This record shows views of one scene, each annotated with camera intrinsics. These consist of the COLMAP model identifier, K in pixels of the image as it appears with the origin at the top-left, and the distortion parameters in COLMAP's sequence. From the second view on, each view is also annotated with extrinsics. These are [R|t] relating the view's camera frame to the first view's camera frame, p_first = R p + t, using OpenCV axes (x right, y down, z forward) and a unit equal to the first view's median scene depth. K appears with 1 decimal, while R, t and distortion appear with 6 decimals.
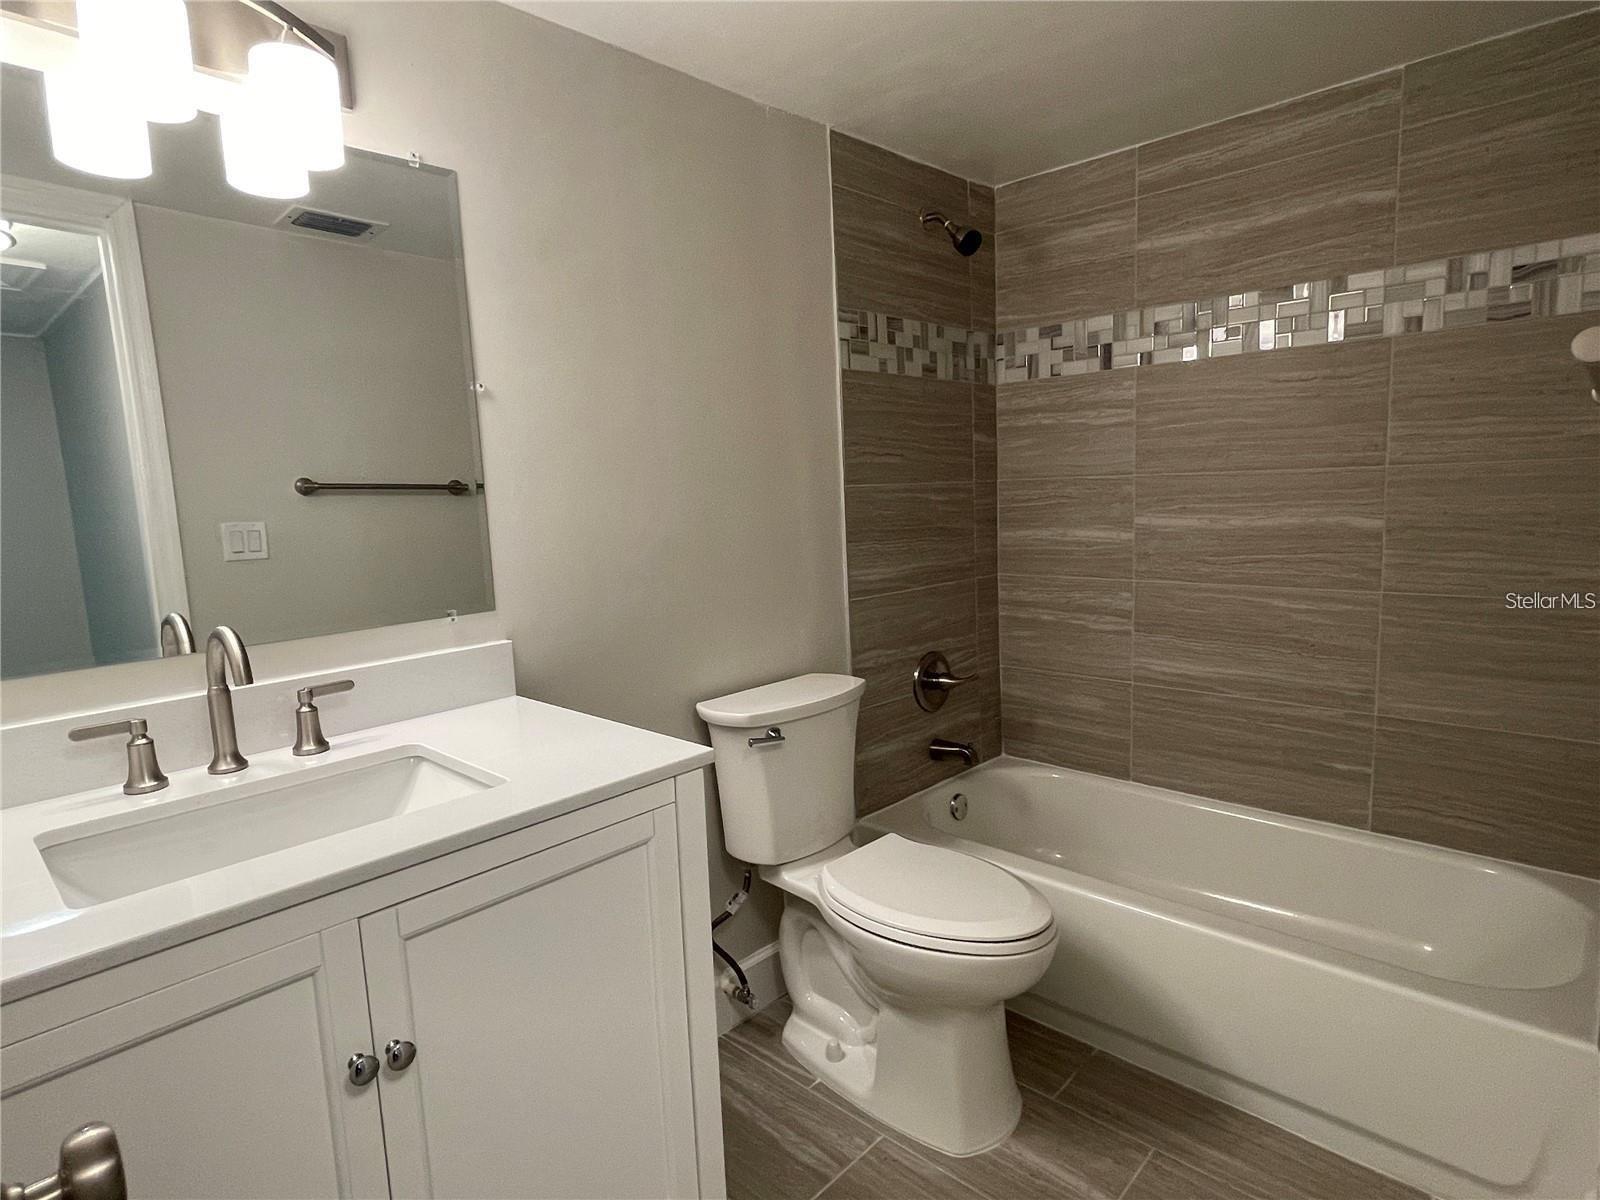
lens RADIAL K [[850.9, 0, 791.7], [0, 850.9, 615.1], [0, 0, 1]] dist [-0.001553, 0.003310]
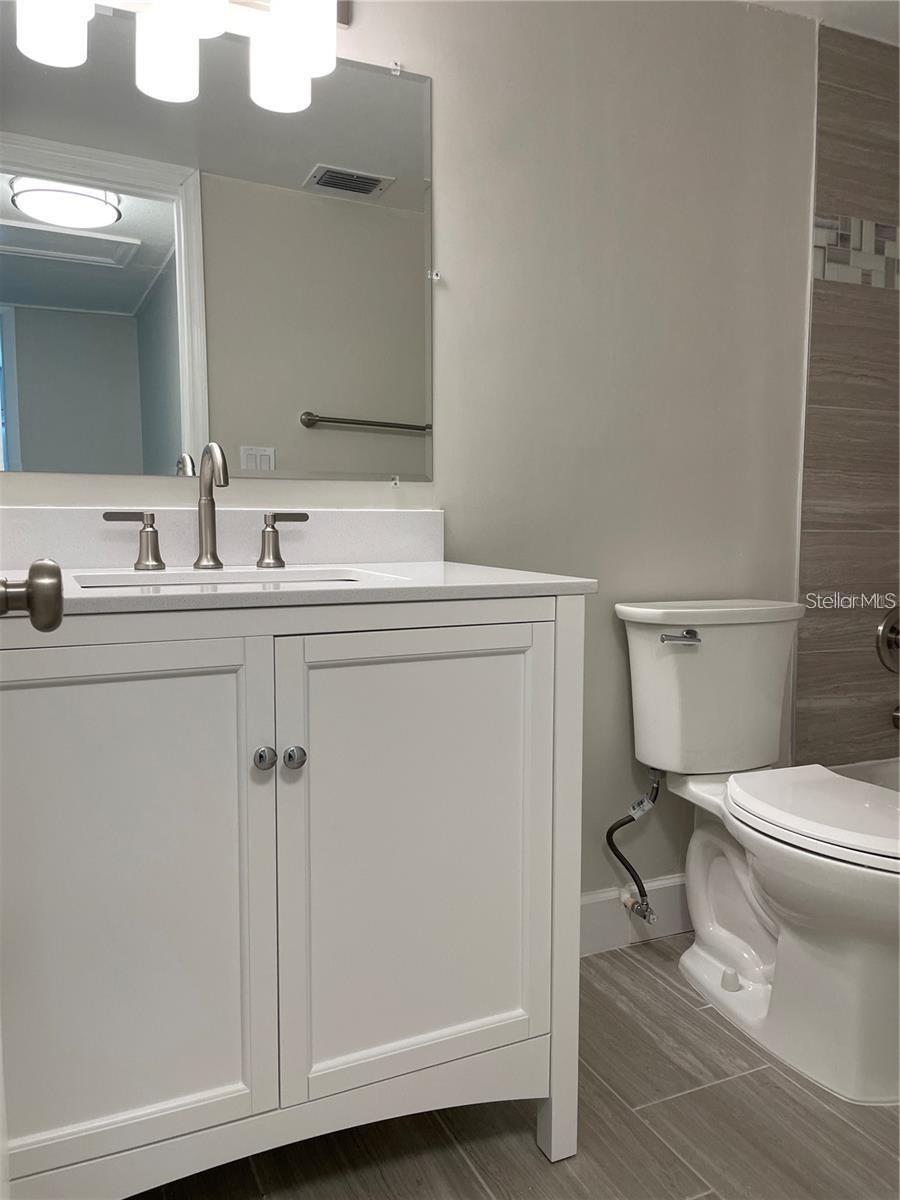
lens RADIAL K [[923.9, 0, 498.0], [0, 923.9, 683.2], [0, 0, 1]] dist [0.078836, -0.085308]
pose [[0.935609, 0.080343, -0.343774, 0.138690], [-0.089237, 0.995959, -0.010100, 0.216793], [0.341573, 0.040127, 0.938998, -0.077170]]
